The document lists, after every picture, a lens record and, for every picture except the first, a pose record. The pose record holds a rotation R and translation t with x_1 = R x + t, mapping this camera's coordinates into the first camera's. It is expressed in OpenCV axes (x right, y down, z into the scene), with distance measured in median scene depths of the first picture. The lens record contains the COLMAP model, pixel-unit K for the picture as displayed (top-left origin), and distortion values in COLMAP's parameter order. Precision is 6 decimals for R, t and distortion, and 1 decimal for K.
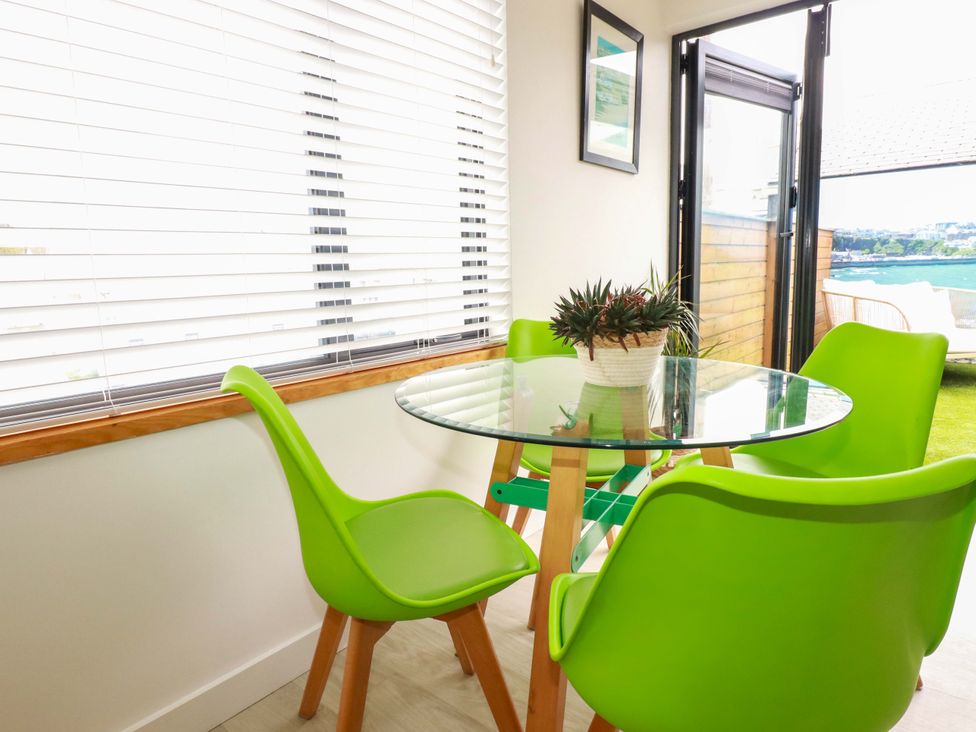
lens RADIAL K [[620.5, 0, 489.0], [0, 620.5, 360.3], [0, 0, 1]] dist [0.002309, -0.002519]
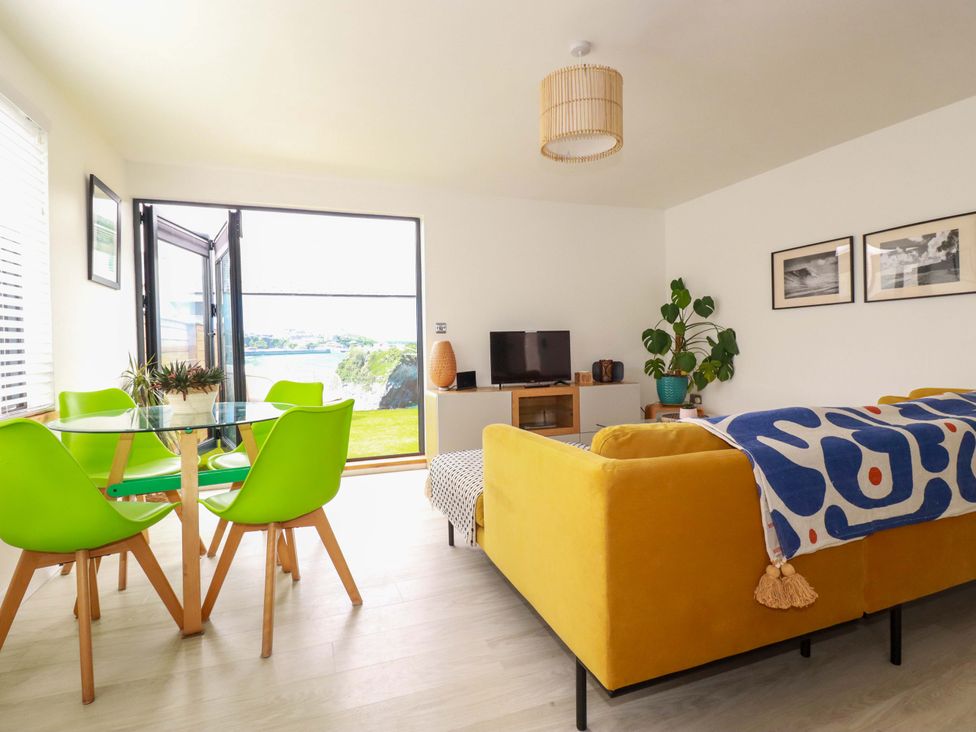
lens RADIAL K [[506.6, 0, 486.5], [0, 506.6, 360.3], [0, 0, 1]] dist [0.002260, -0.014198]
pose [[0.524804, -0.008317, 0.851183, -0.279029], [0.128558, 0.989257, -0.069597, 0.043099], [-0.841460, 0.145951, 0.520235, -0.259425]]
